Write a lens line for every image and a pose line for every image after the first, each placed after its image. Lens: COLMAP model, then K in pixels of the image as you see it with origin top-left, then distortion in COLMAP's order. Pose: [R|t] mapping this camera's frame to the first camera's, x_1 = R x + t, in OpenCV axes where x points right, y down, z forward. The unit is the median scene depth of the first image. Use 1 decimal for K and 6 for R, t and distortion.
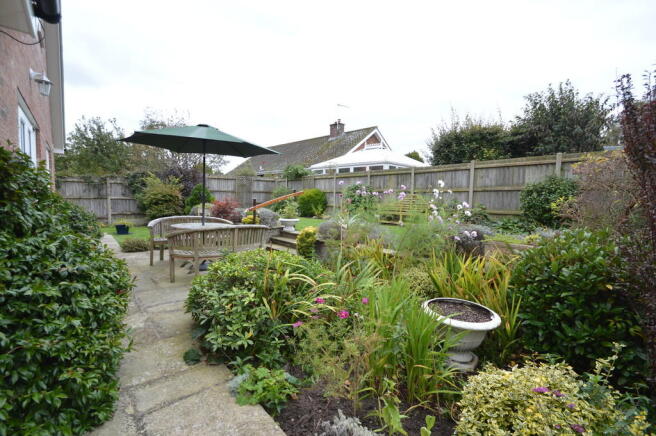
lens RADIAL K [[296.1, 0, 328.0], [0, 296.1, 218.0], [0, 0, 1]] dist [-0.001238, -0.000214]
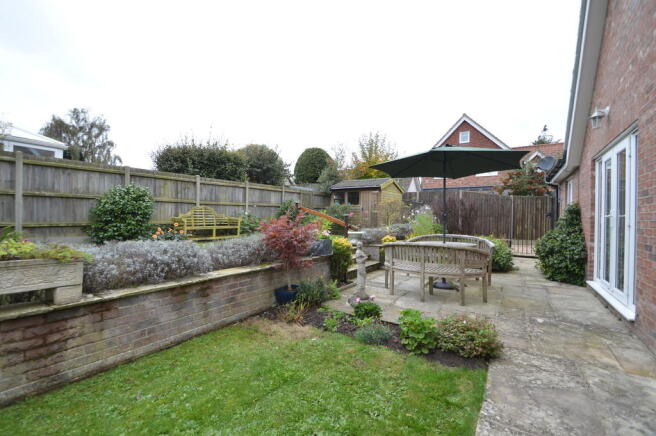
lens RADIAL K [[296.1, 0, 328.0], [0, 296.1, 218.0], [0, 0, 1]] dist [-0.001238, -0.000214]
pose [[-0.287058, -0.026822, 0.957538, -0.713763], [0.039482, 0.998427, 0.039804, -0.066025], [-0.957099, 0.049232, -0.285547, 0.914871]]
